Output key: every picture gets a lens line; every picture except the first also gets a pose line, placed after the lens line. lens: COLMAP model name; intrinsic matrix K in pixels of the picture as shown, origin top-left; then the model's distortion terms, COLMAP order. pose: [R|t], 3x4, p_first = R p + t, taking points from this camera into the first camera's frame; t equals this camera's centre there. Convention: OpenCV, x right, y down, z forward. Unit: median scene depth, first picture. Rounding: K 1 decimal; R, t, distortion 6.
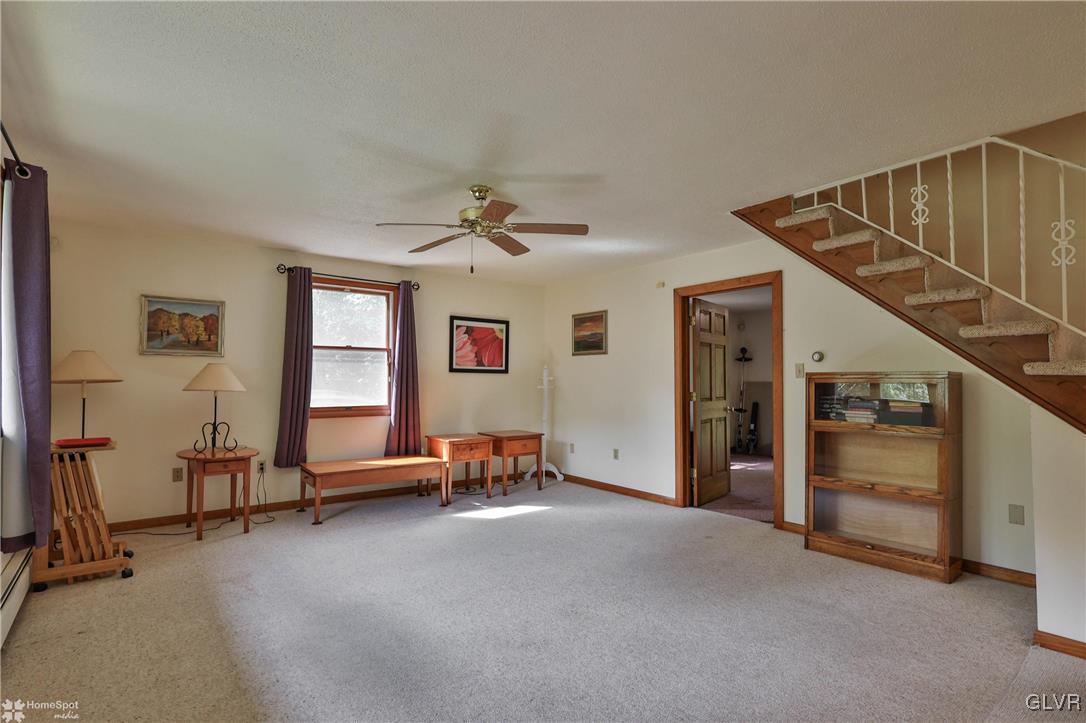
lens RADIAL K [[535.6, 0, 536.5], [0, 535.6, 369.4], [0, 0, 1]] dist [-0.000109, 0.000506]
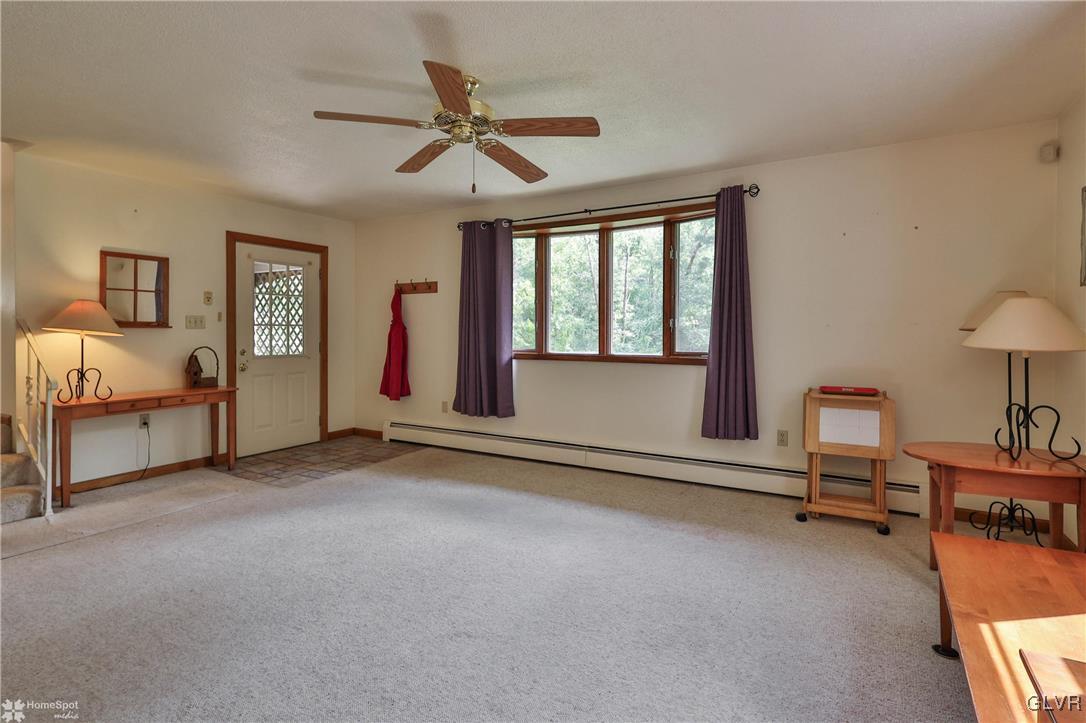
lens RADIAL K [[550.3, 0, 539.6], [0, 550.3, 344.7], [0, 0, 1]] dist [0.001019, 0.000537]
pose [[-0.932501, 0.005515, -0.361126, 0.046469], [0.009717, 0.999905, -0.009822, 0.032588], [0.361038, -0.012668, -0.932465, 1.038023]]
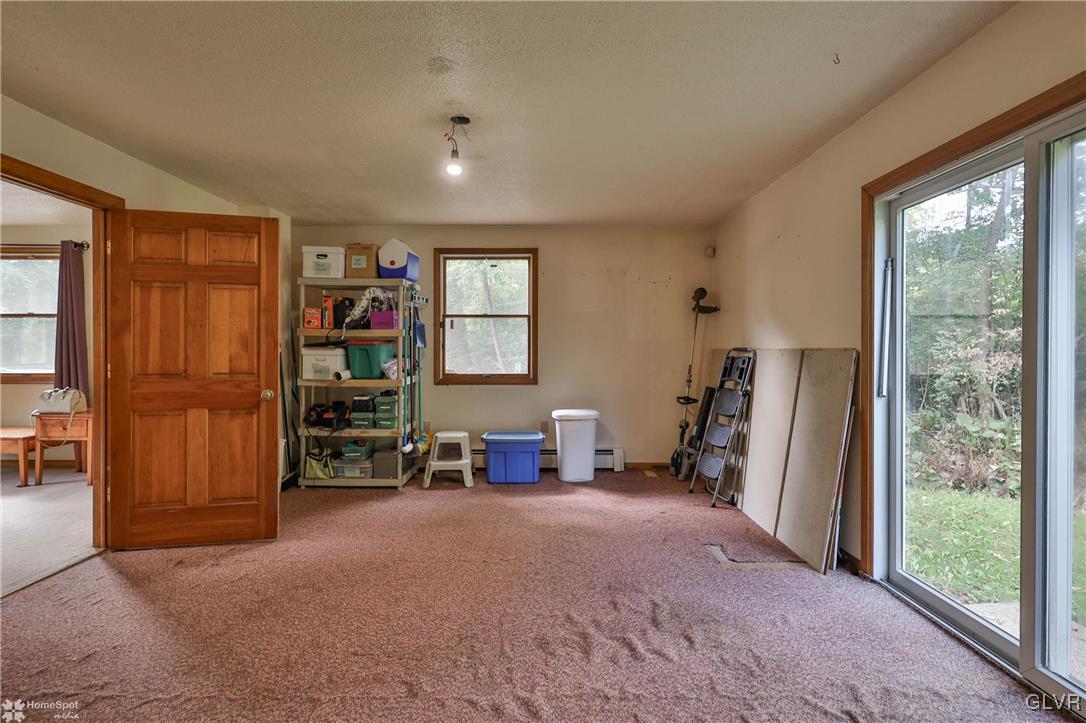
lens RADIAL K [[556.7, 0, 537.3], [0, 556.7, 355.6], [0, 0, 1]] dist [0.001293, 0.000232]
pose [[0.784281, 0.006572, -0.620371, 1.049961], [0.012222, 0.999586, 0.026041, 0.021341], [0.620286, -0.028006, 0.783876, 0.756975]]
